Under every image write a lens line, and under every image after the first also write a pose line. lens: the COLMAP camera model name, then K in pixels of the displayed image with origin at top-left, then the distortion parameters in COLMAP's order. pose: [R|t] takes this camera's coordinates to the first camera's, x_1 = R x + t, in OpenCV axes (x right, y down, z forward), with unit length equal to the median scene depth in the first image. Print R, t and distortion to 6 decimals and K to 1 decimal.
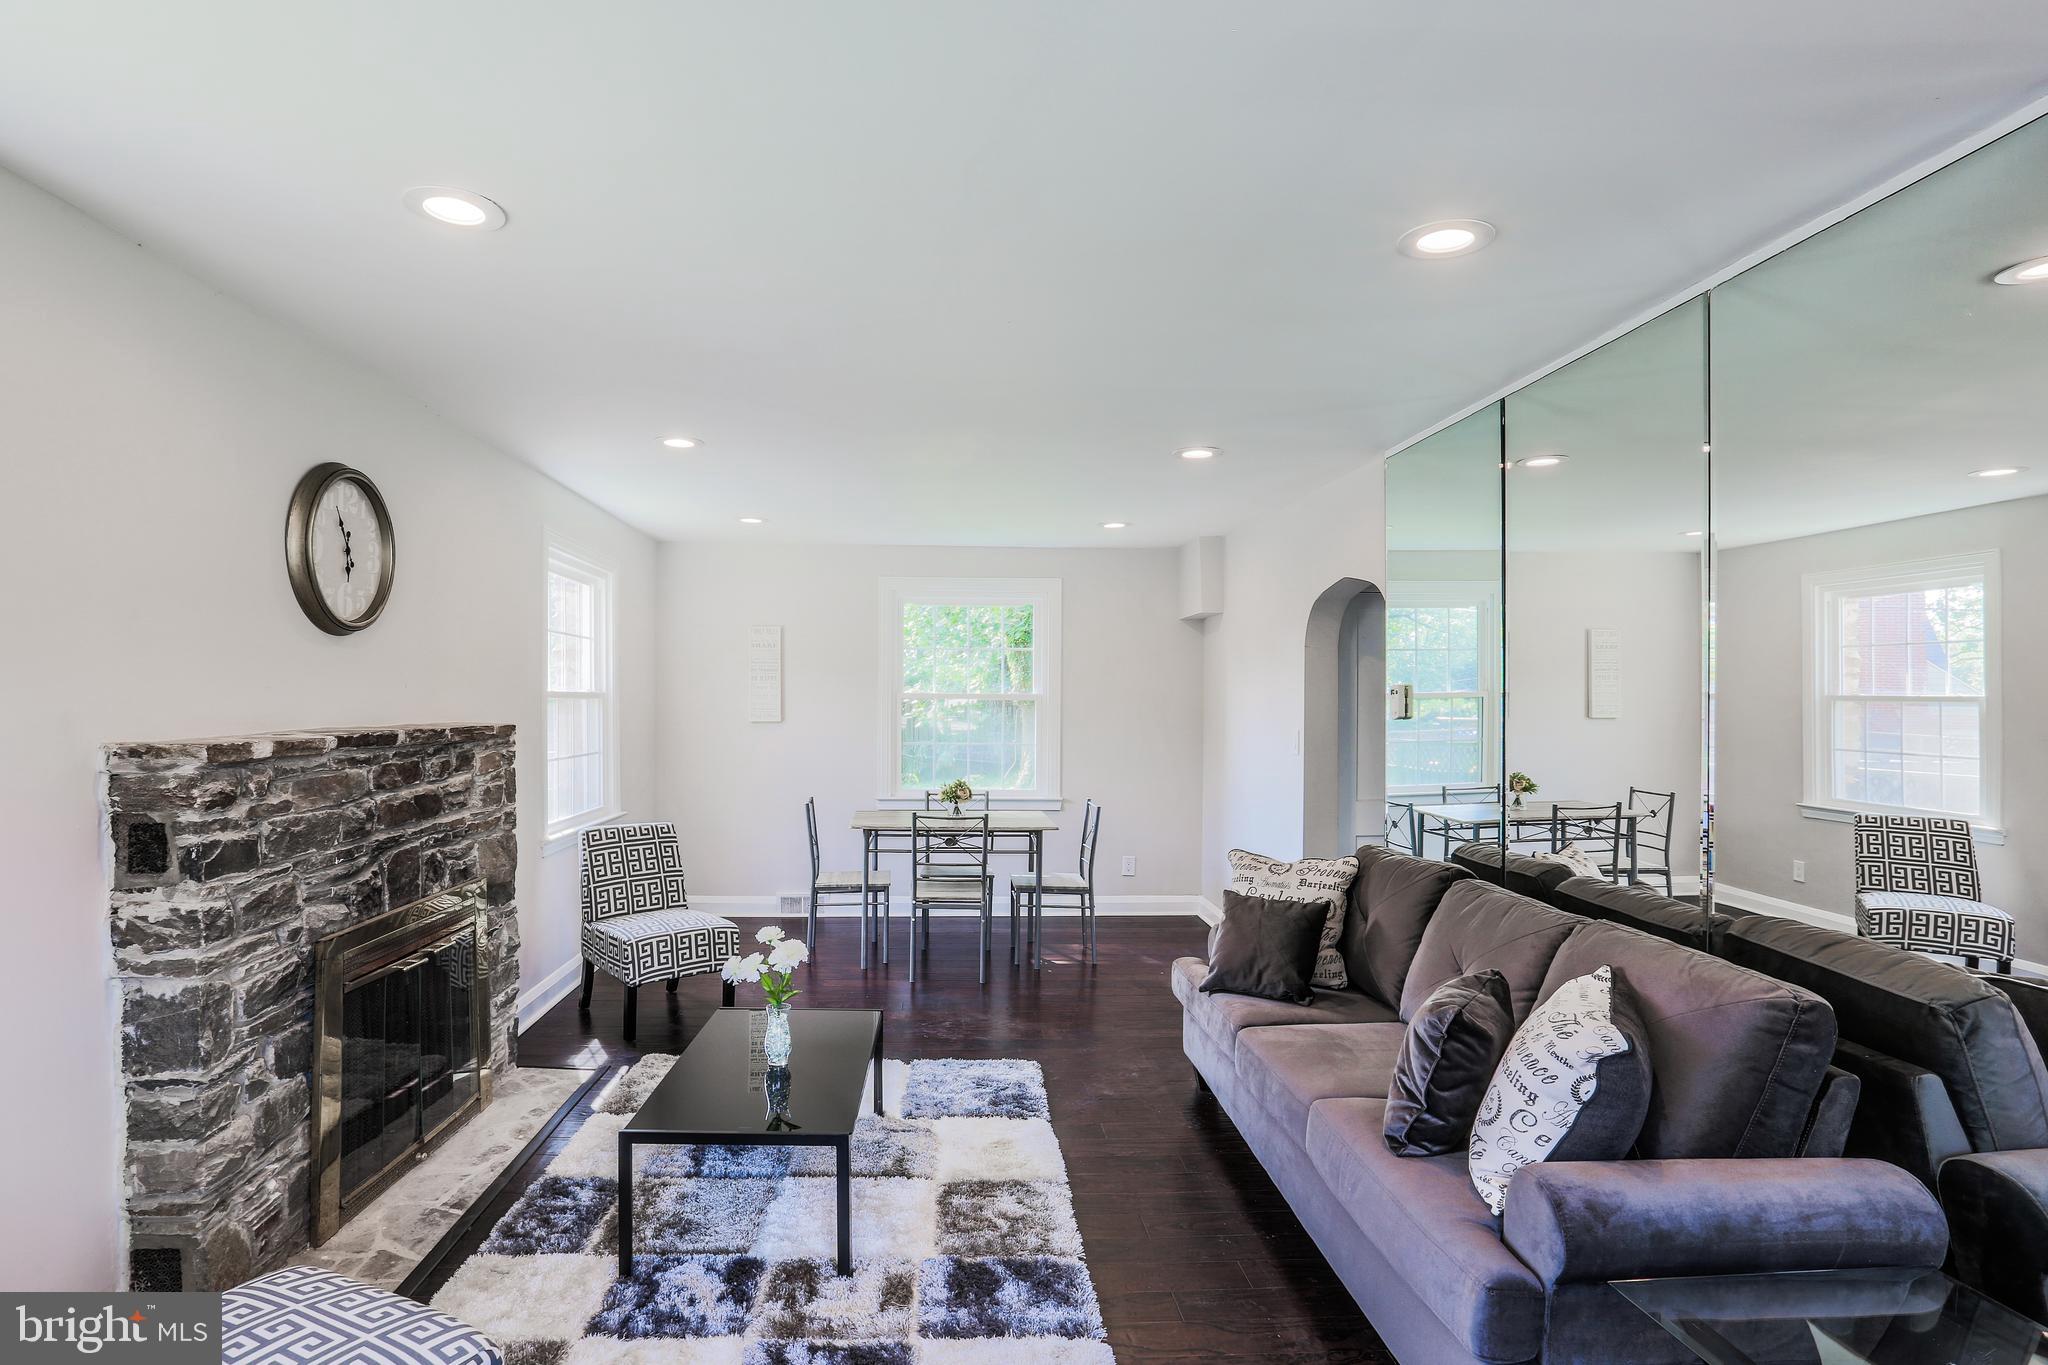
lens RADIAL K [[1016.7, 0, 1019.2], [0, 1016.7, 689.1], [0, 0, 1]] dist [0.001987, 0.000786]
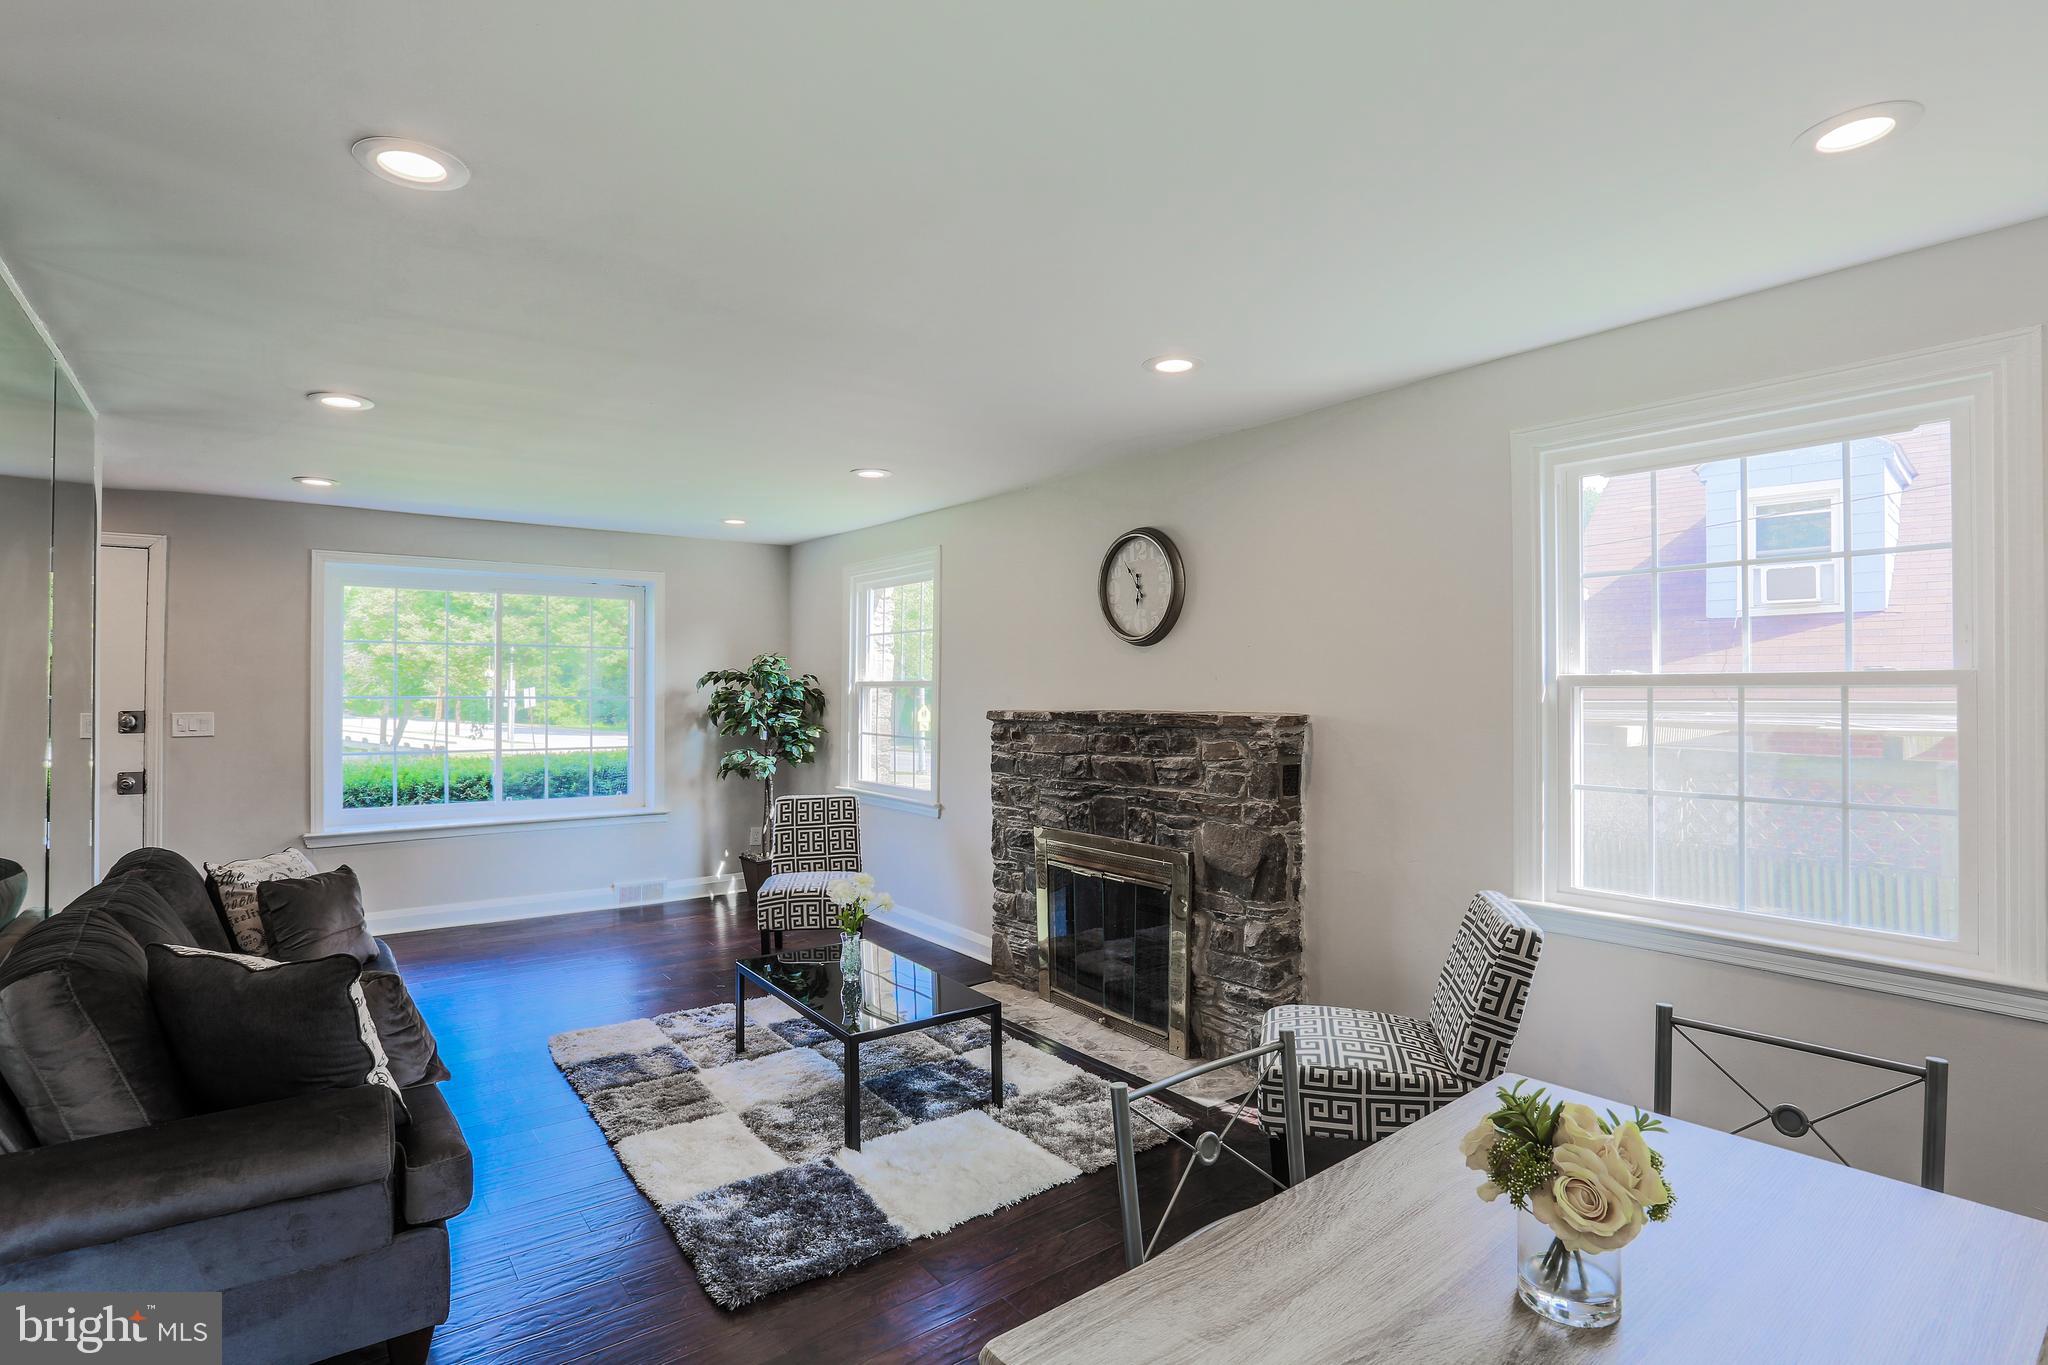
lens RADIAL K [[1016.7, 0, 1022.5], [0, 1016.7, 687.5], [0, 0, 1]] dist [0.001987, 0.000786]
pose [[-0.830908, -0.005150, -0.556385, 0.276000], [0.002076, 0.999922, -0.012355, 0.022127], [0.556405, -0.011421, -0.830833, 2.084251]]
